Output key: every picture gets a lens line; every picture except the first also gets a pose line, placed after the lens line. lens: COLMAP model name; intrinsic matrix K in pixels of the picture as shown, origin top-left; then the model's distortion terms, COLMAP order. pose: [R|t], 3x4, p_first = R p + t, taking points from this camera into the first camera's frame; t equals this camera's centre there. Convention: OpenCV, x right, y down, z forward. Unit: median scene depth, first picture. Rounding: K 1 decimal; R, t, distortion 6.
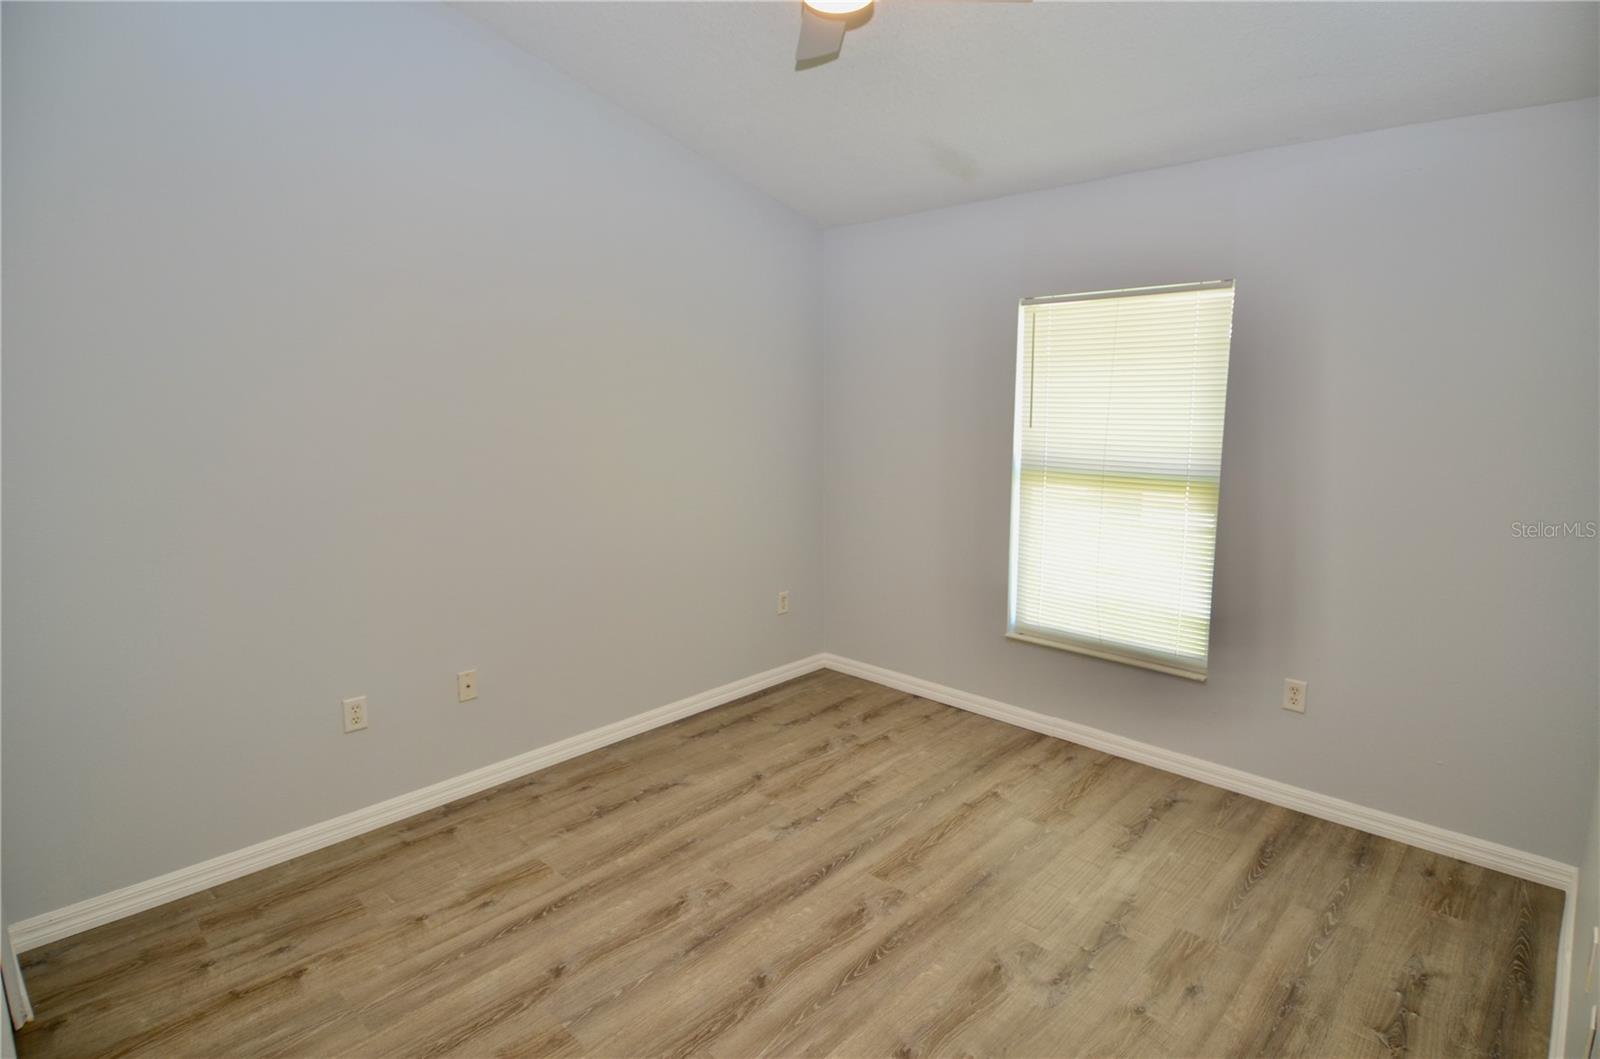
lens RADIAL K [[832.4, 0, 809.4], [0, 832.4, 520.8], [0, 0, 1]] dist [0.007222, -0.023239]
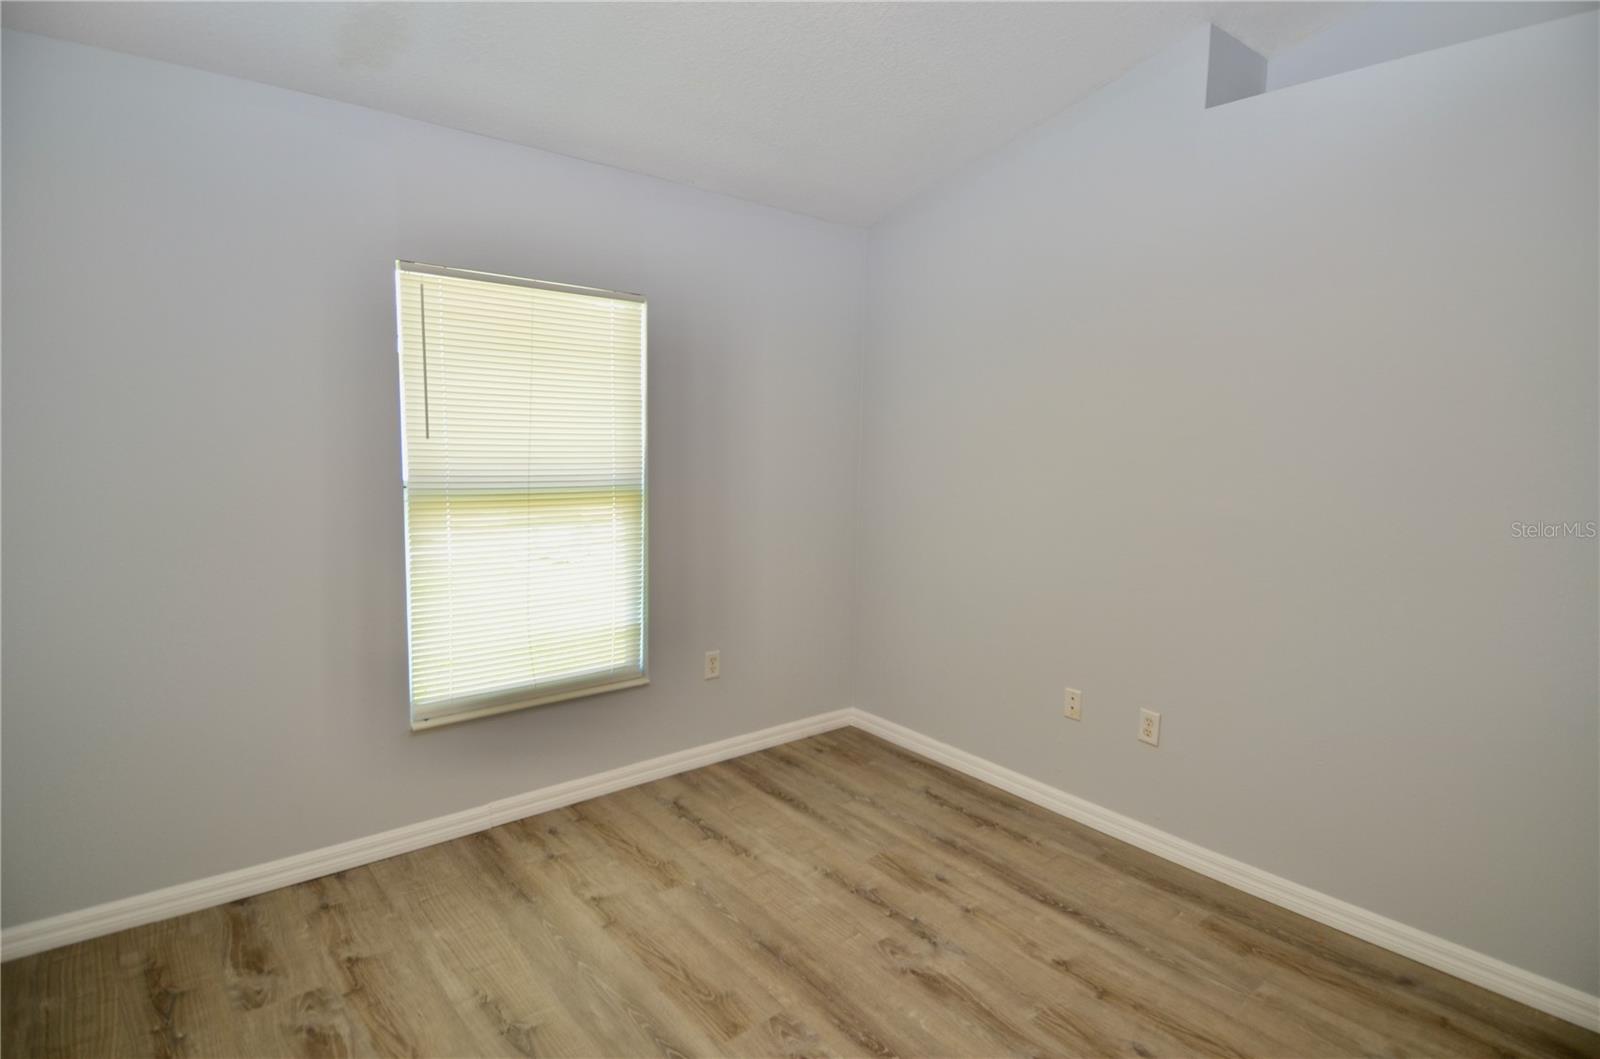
lens RADIAL K [[832.4, 0, 823.3], [0, 832.4, 515.7], [0, 0, 1]] dist [0.007222, -0.023239]
pose [[0.095292, -0.096666, 0.990745, -0.596403], [0.129128, 0.988065, 0.083985, -0.082289], [-0.987039, 0.119930, 0.106637, 0.780495]]
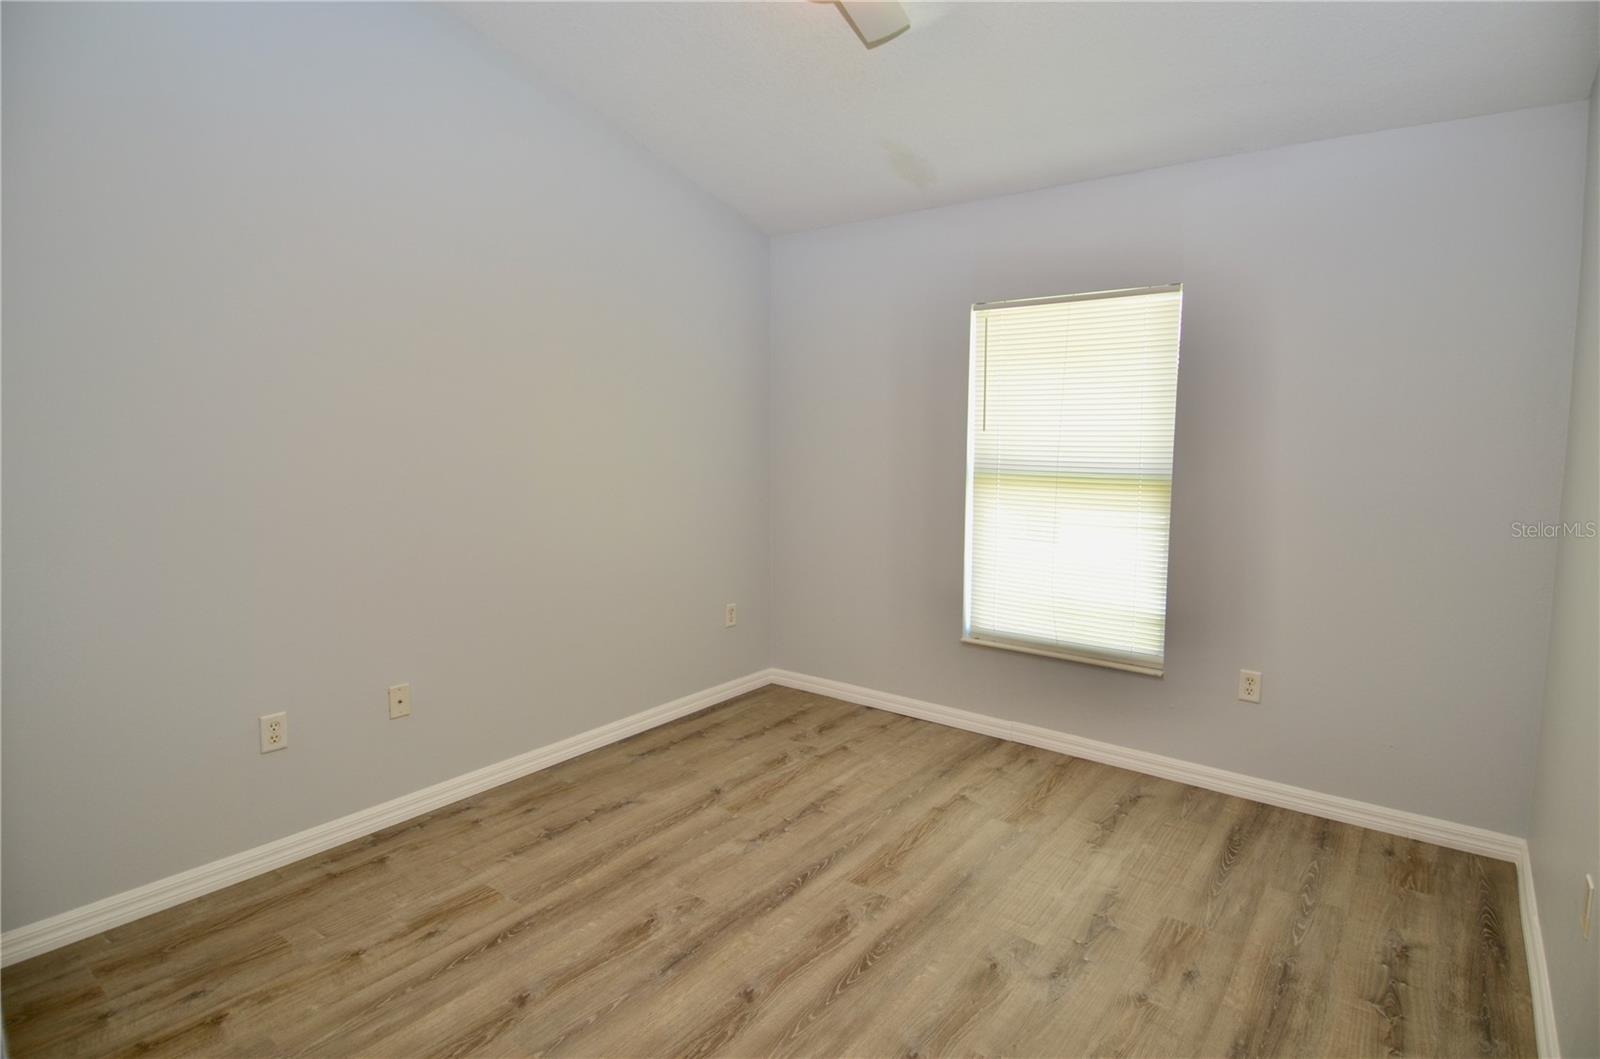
lens RADIAL K [[832.4, 0, 810.5], [0, 832.4, 520.9], [0, 0, 1]] dist [0.007222, -0.023239]
pose [[0.994025, -0.003987, 0.109077, -0.072296], [0.009024, 0.998913, -0.045724, 0.054690], [-0.108776, 0.046435, 0.992981, 0.037073]]
